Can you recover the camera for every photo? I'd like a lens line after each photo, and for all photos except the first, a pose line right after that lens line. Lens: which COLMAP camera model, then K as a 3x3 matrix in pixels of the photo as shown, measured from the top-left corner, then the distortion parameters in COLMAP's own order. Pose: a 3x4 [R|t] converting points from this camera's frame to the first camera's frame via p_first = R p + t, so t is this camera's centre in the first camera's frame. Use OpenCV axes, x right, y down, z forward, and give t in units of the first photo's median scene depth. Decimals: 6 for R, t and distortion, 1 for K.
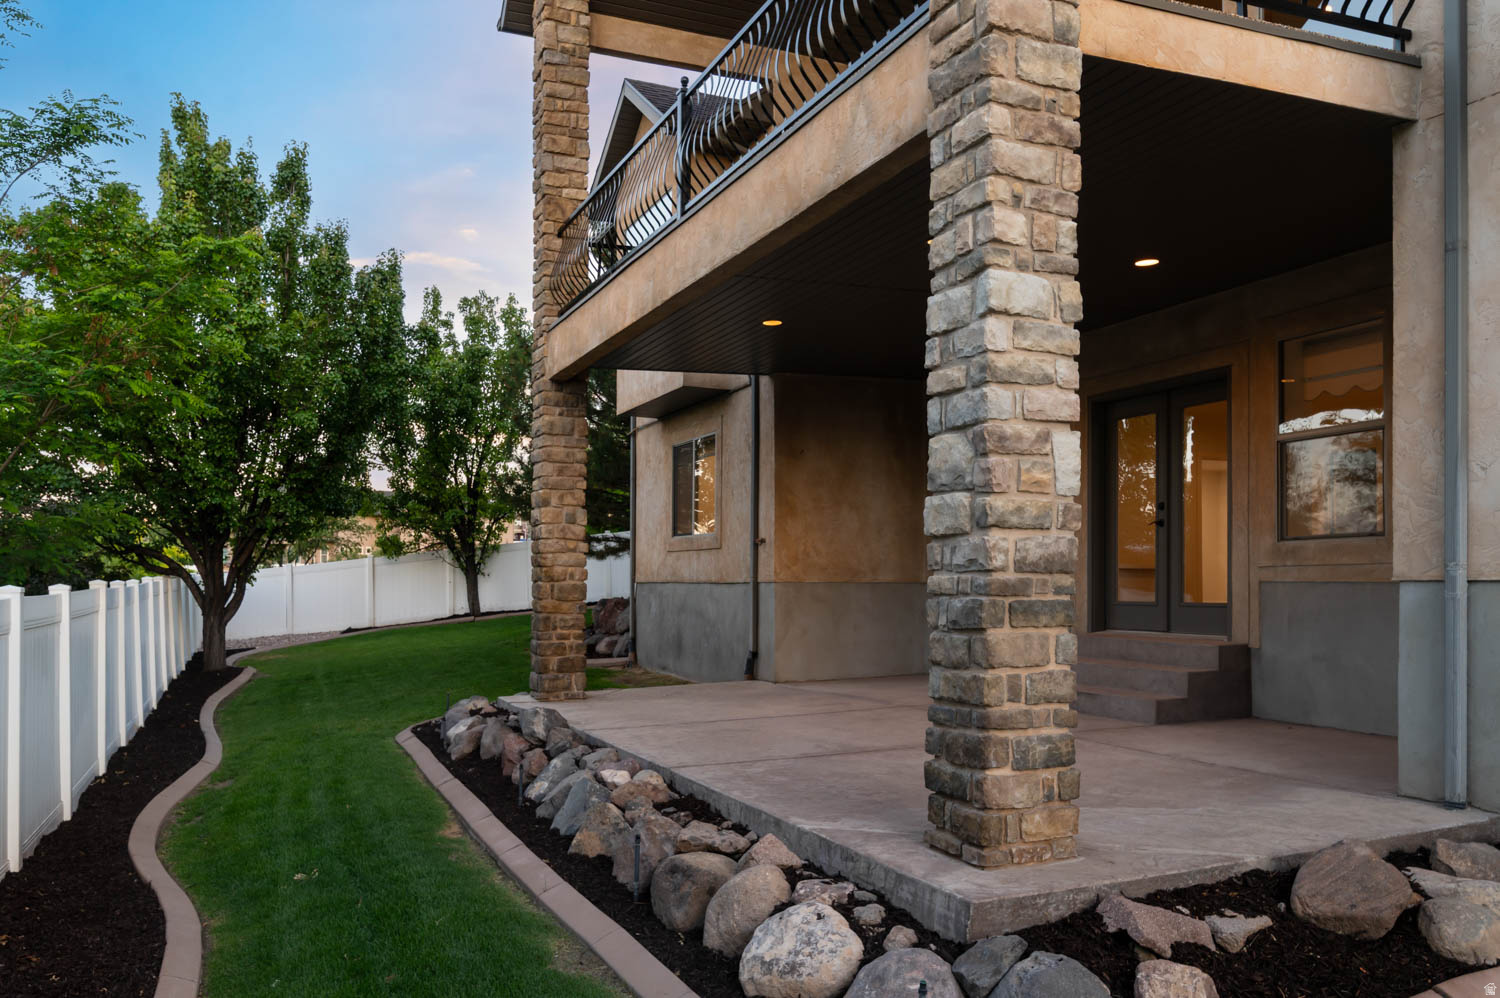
lens RADIAL K [[1167.1, 0, 749.9], [0, 1167.1, 570.0], [0, 0, 1]] dist [0.002357, 0.001999]
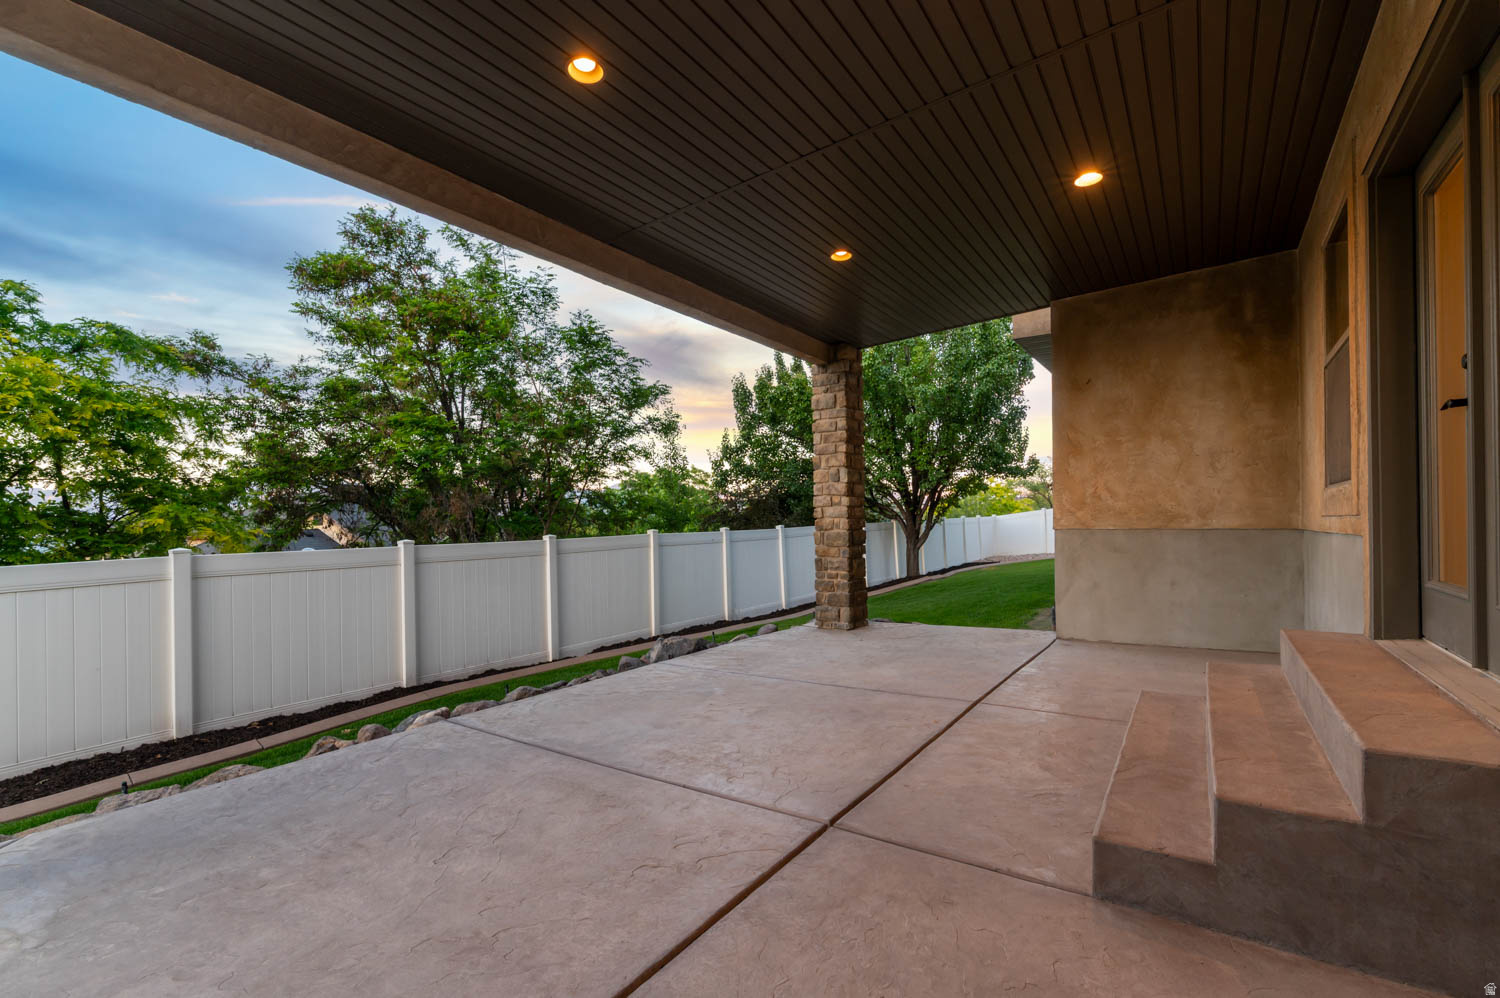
lens RADIAL K [[640.6, 0, 750.4], [0, 640.6, 520.2], [0, 0, 1]] dist [-0.000066, -0.000003]
pose [[0.516010, -0.010827, -0.856514, 0.360710], [0.024135, 0.999707, 0.001903, -0.003885], [0.856243, -0.021654, 0.516120, 0.584199]]
